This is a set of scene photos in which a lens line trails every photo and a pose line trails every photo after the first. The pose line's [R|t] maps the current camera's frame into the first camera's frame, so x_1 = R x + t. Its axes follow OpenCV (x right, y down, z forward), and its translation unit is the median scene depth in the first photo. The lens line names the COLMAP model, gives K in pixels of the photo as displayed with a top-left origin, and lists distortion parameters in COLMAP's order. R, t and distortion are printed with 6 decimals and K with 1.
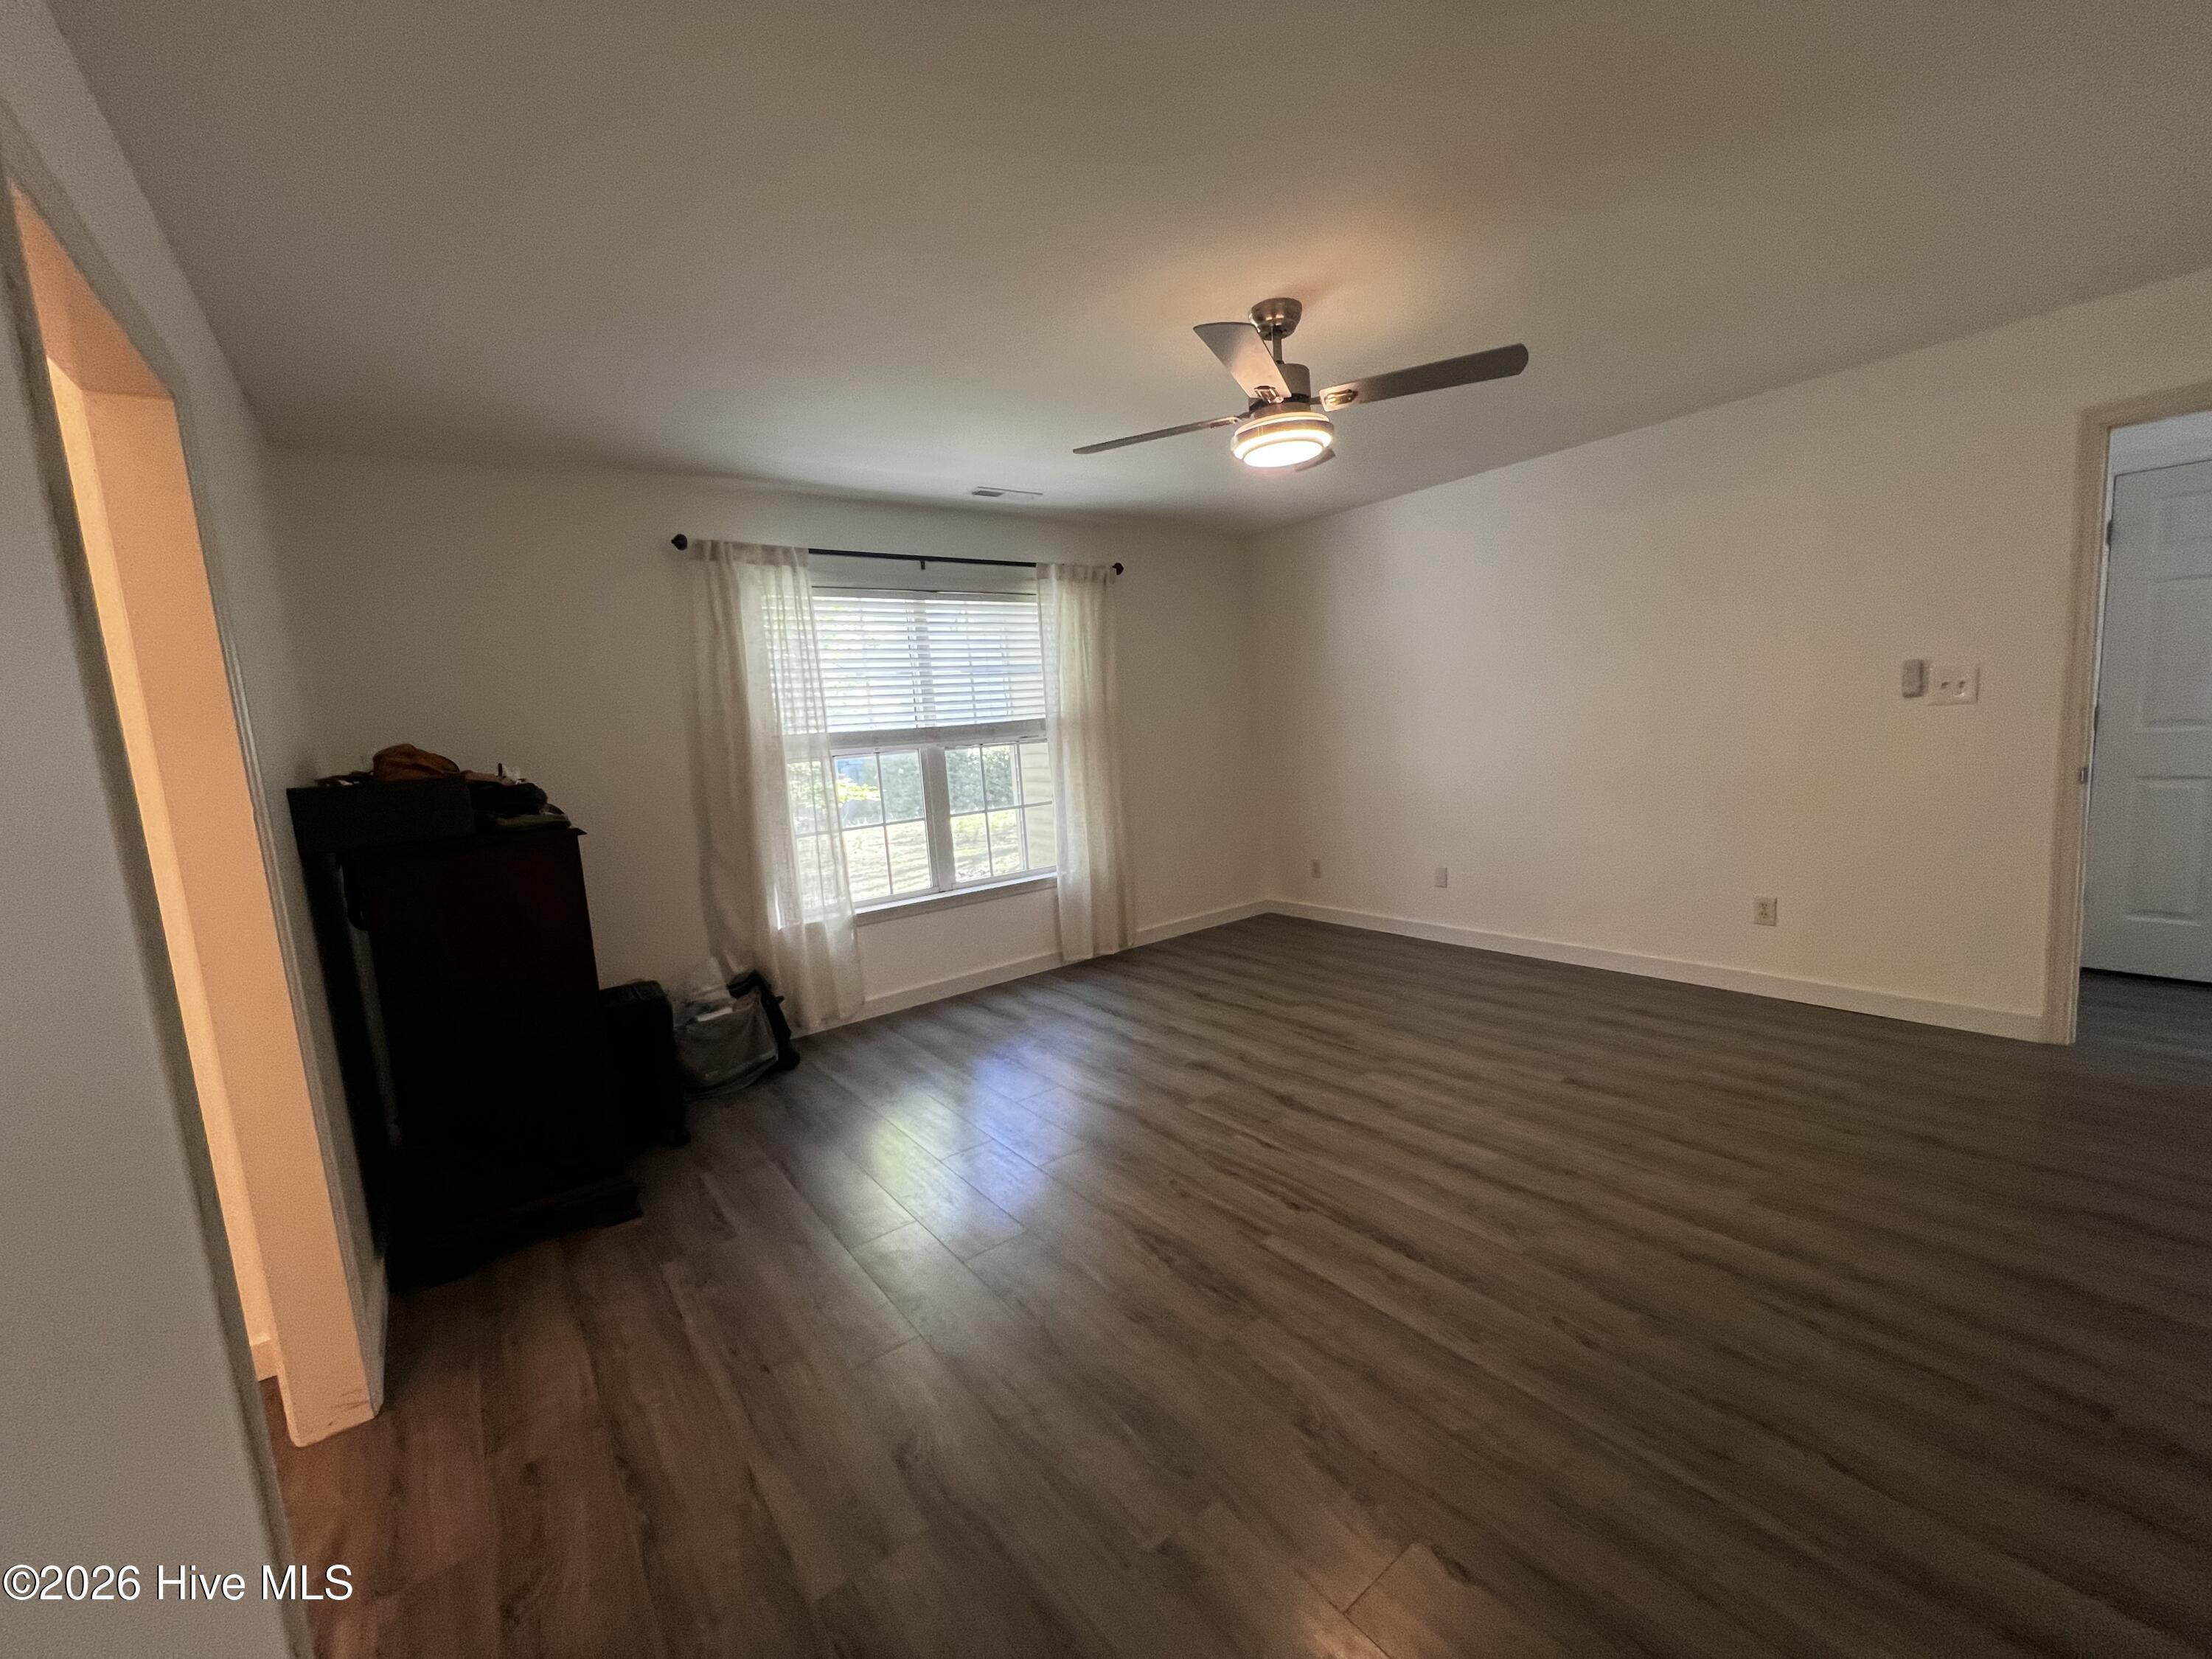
lens RADIAL K [[894.8, 0, 1100.1], [0, 894.8, 834.6], [0, 0, 1]] dist [-0.002377, 0.000638]
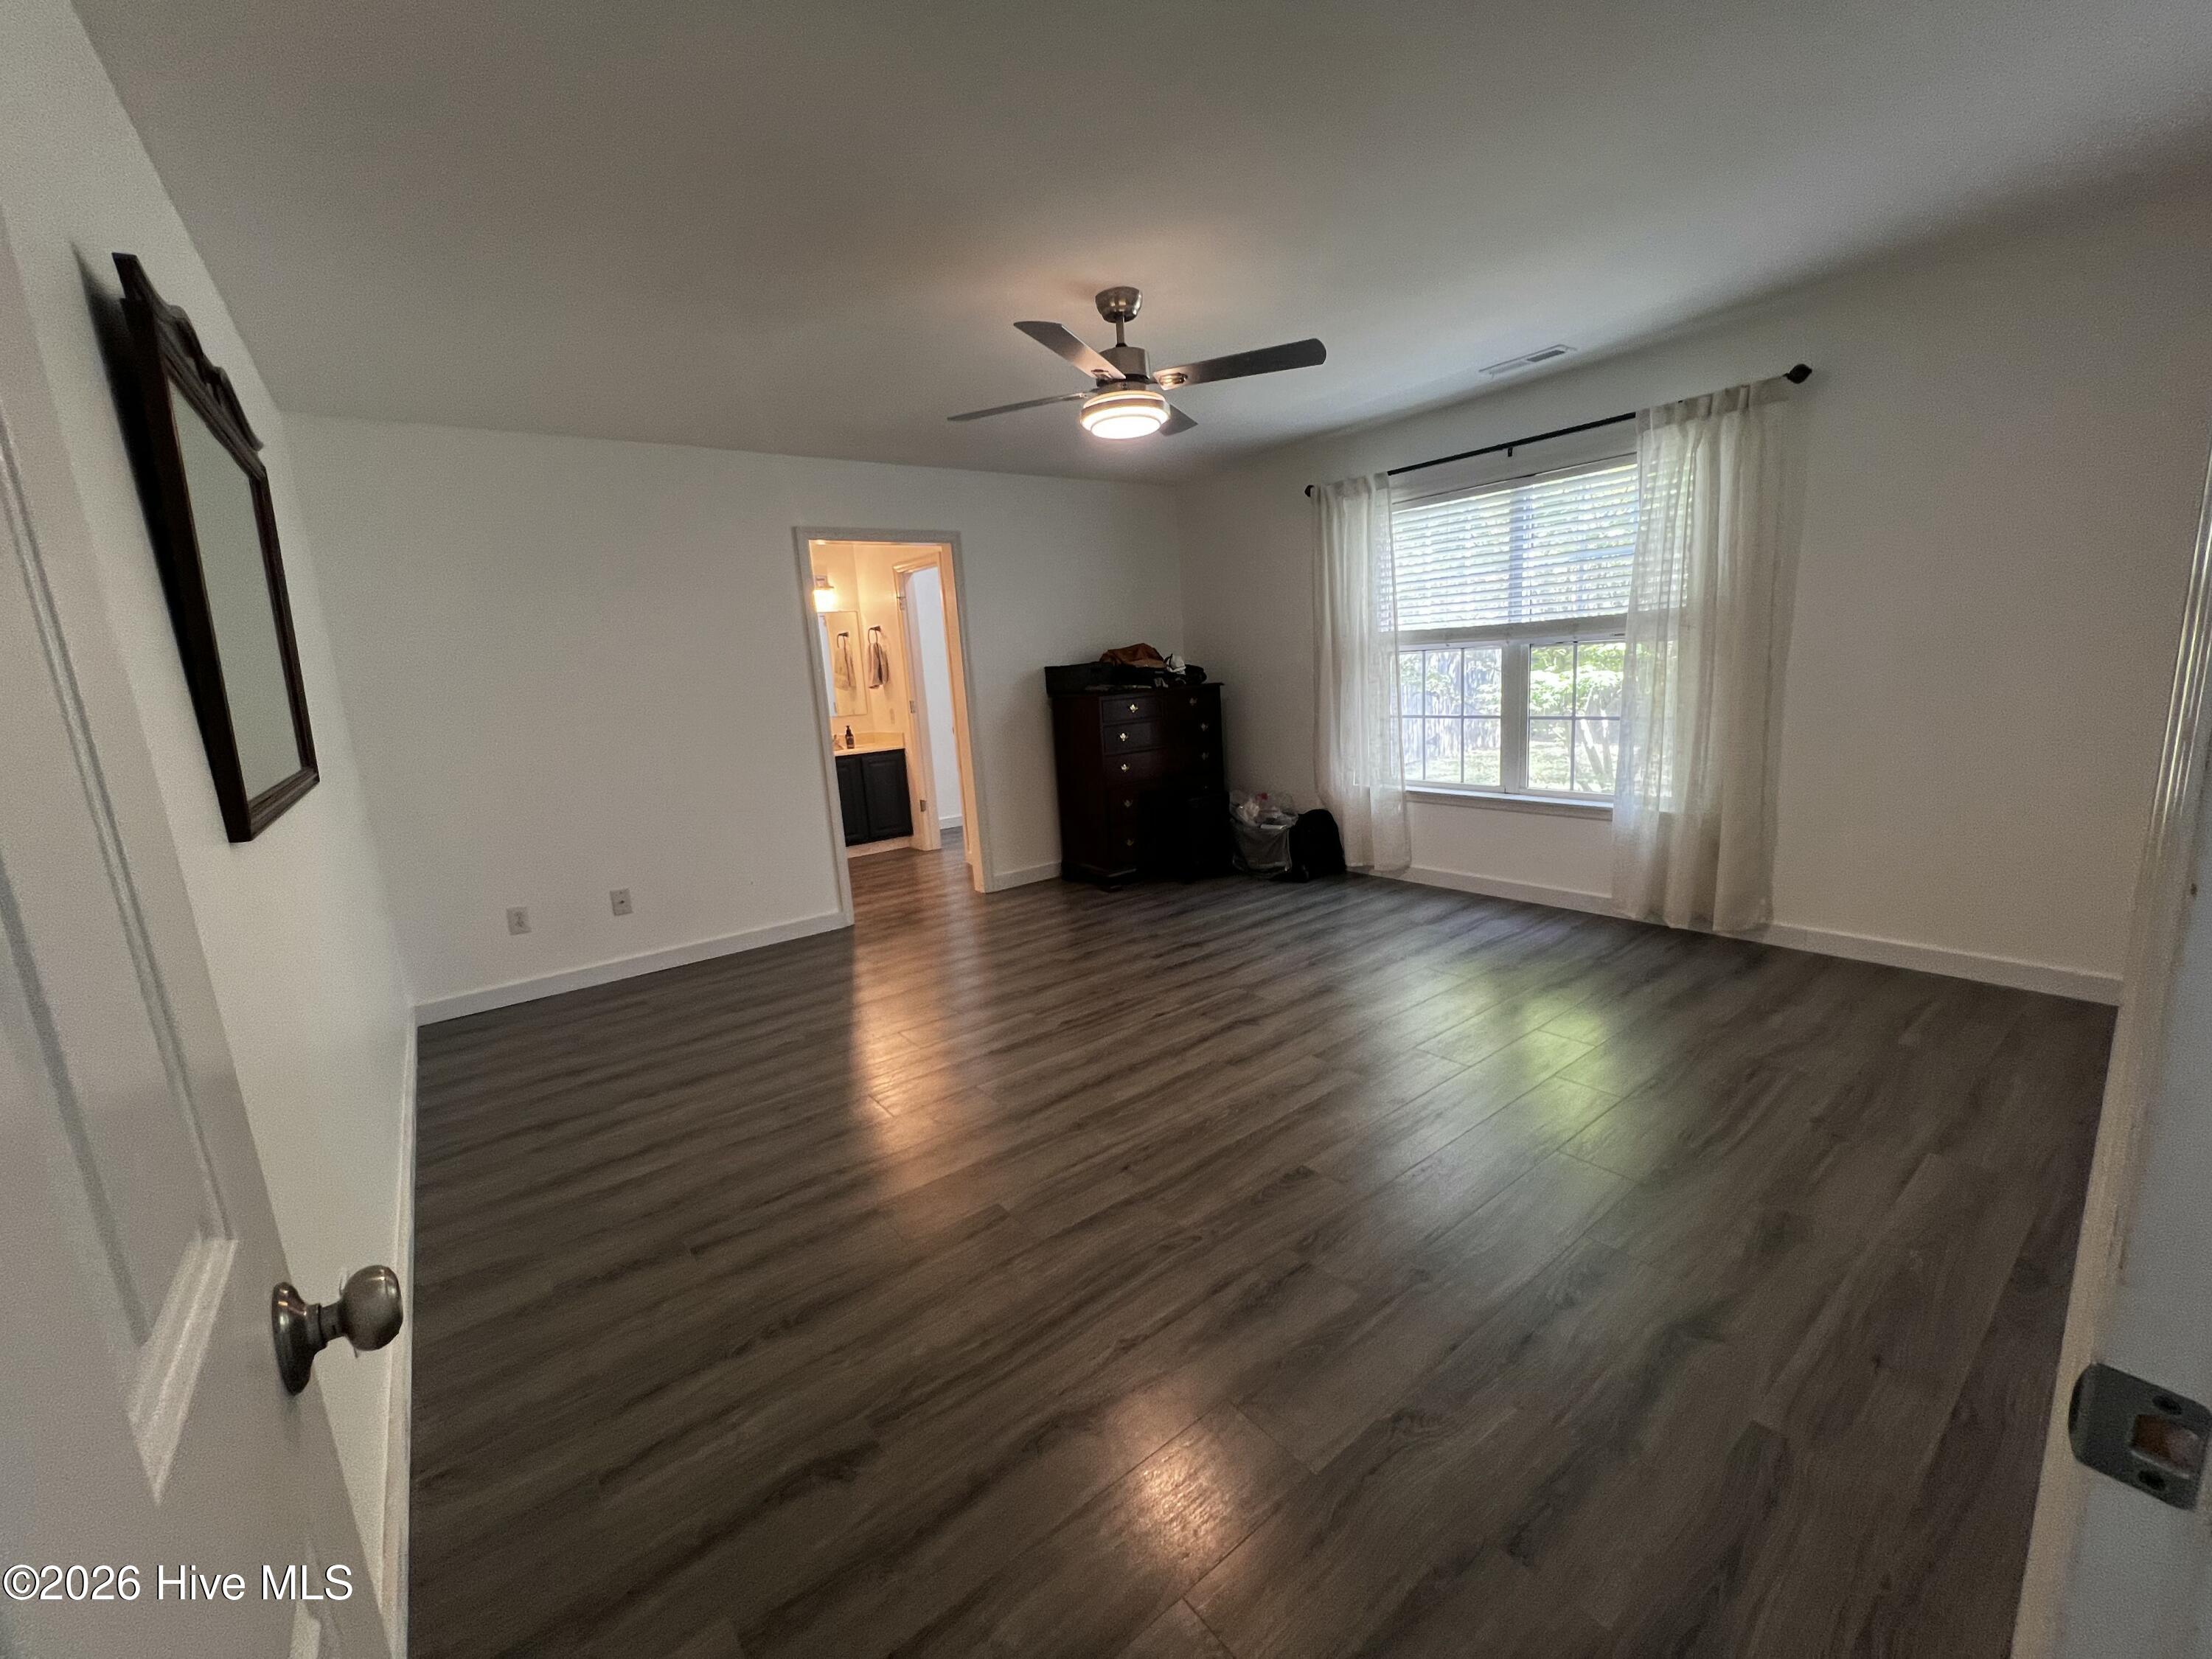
lens RADIAL K [[894.8, 0, 1101.4], [0, 894.8, 830.2], [0, 0, 1]] dist [-0.002377, 0.000638]
pose [[0.004165, 0.254038, -0.967185, 0.830745], [-0.058539, 0.965597, 0.253368, -0.126781], [0.998276, 0.055563, 0.018892, 0.566081]]
